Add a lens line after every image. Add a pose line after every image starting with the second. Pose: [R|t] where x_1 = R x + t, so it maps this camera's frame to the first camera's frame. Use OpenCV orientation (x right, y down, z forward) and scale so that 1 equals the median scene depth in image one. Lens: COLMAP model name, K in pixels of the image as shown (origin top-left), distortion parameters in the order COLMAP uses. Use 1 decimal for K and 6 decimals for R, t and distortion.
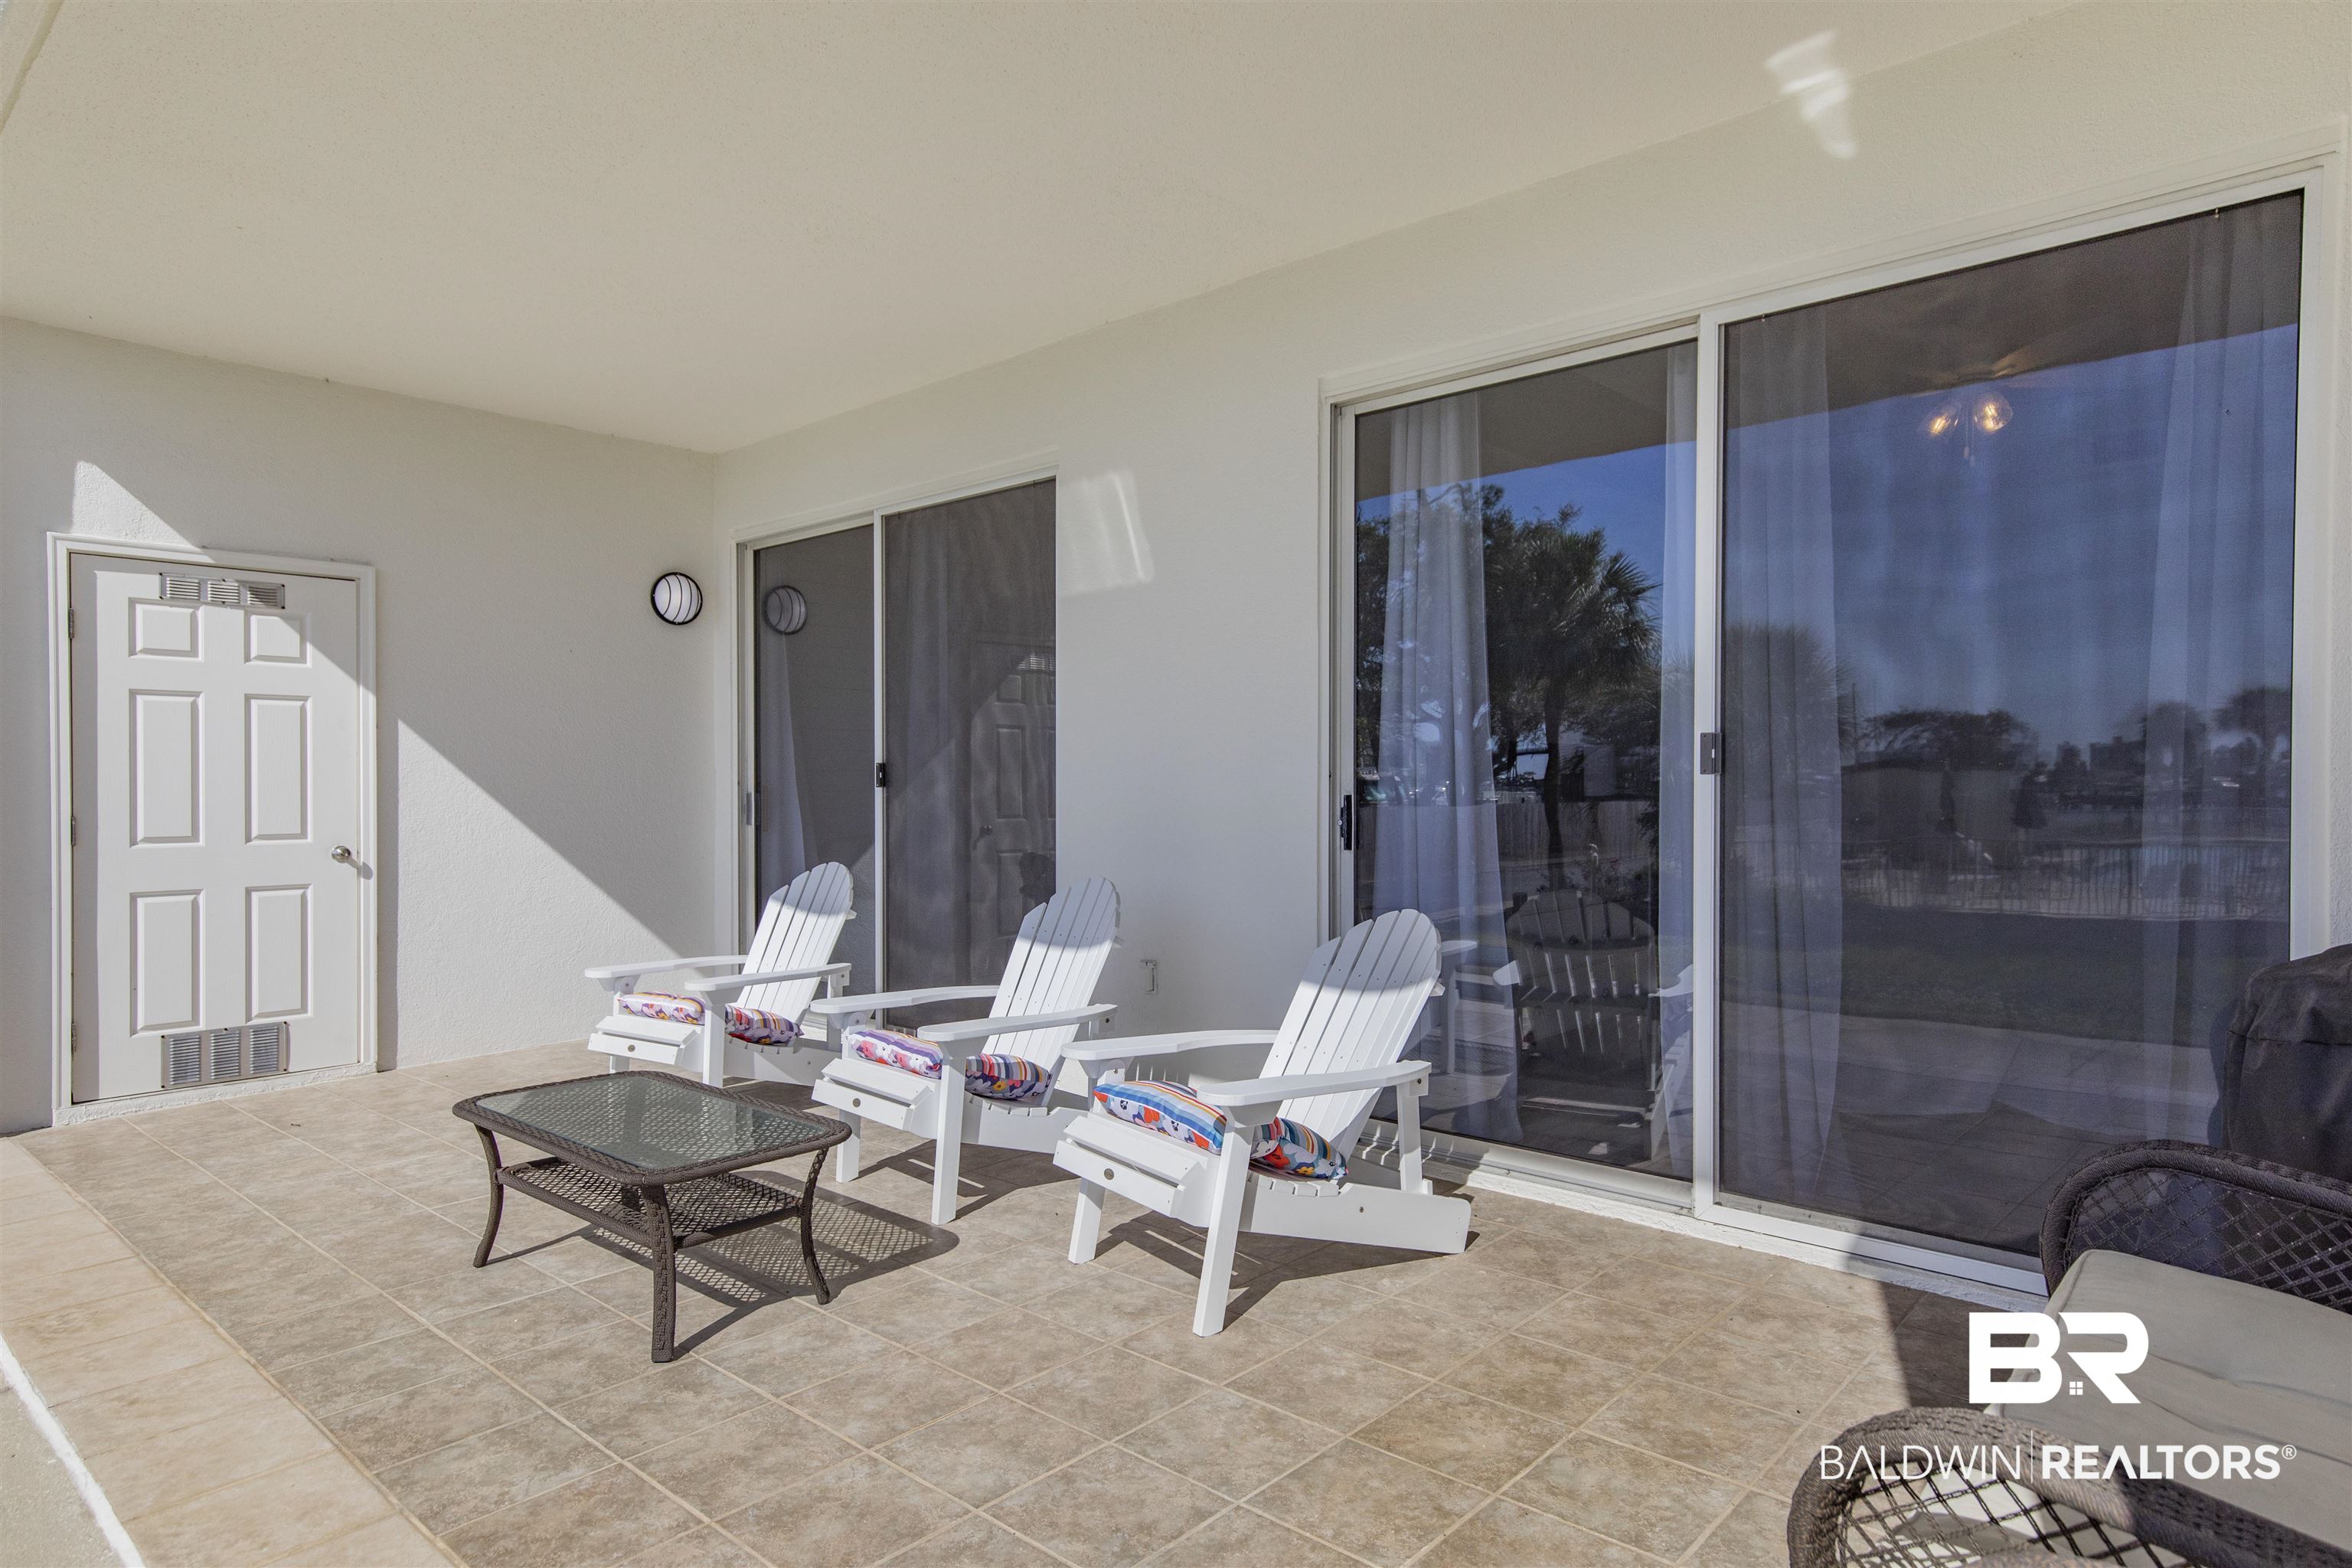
lens RADIAL K [[1348.1, 0, 1176.5], [0, 1348.1, 777.0], [0, 0, 1]] dist [0.013430, 0.000737]
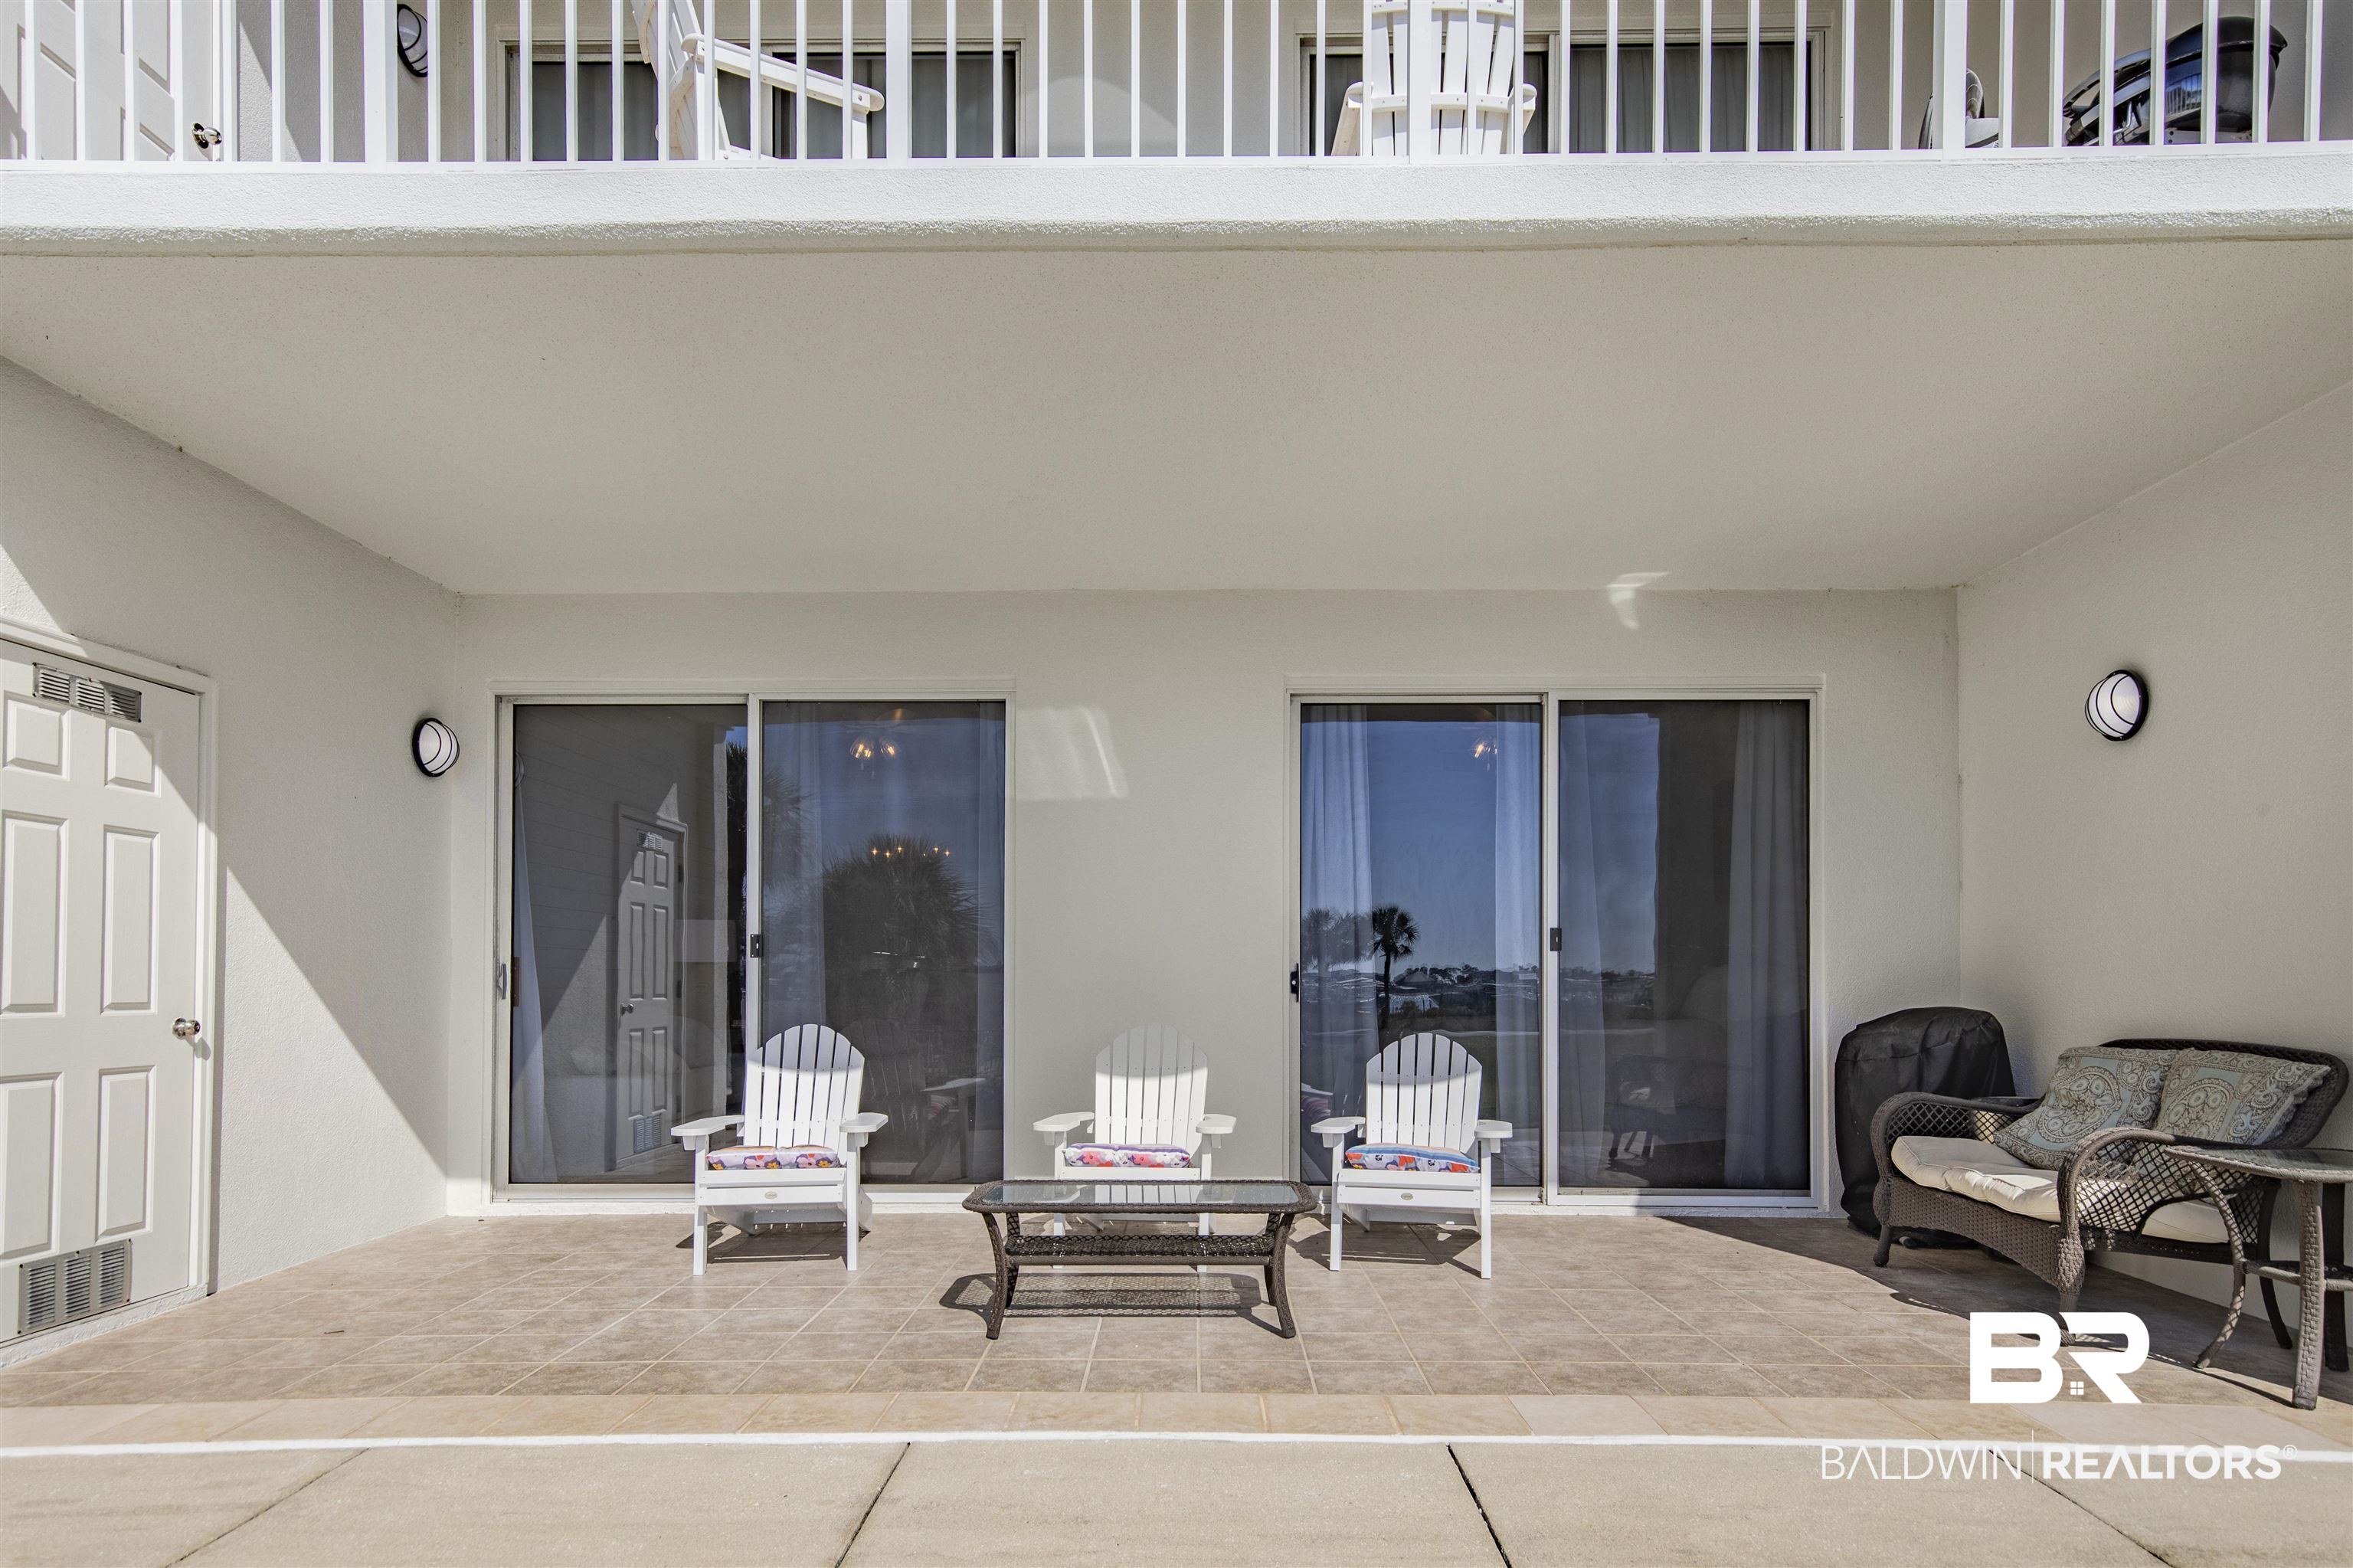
lens RADIAL K [[1348.7, 0, 1213.1], [0, 1348.7, 927.7], [0, 0, 1]] dist [0.013430, 0.000737]
pose [[0.752742, 0.030289, 0.657618, -0.730097], [-0.006422, 0.999231, -0.038671, 0.025707], [-0.658284, 0.024886, 0.752358, -0.021525]]
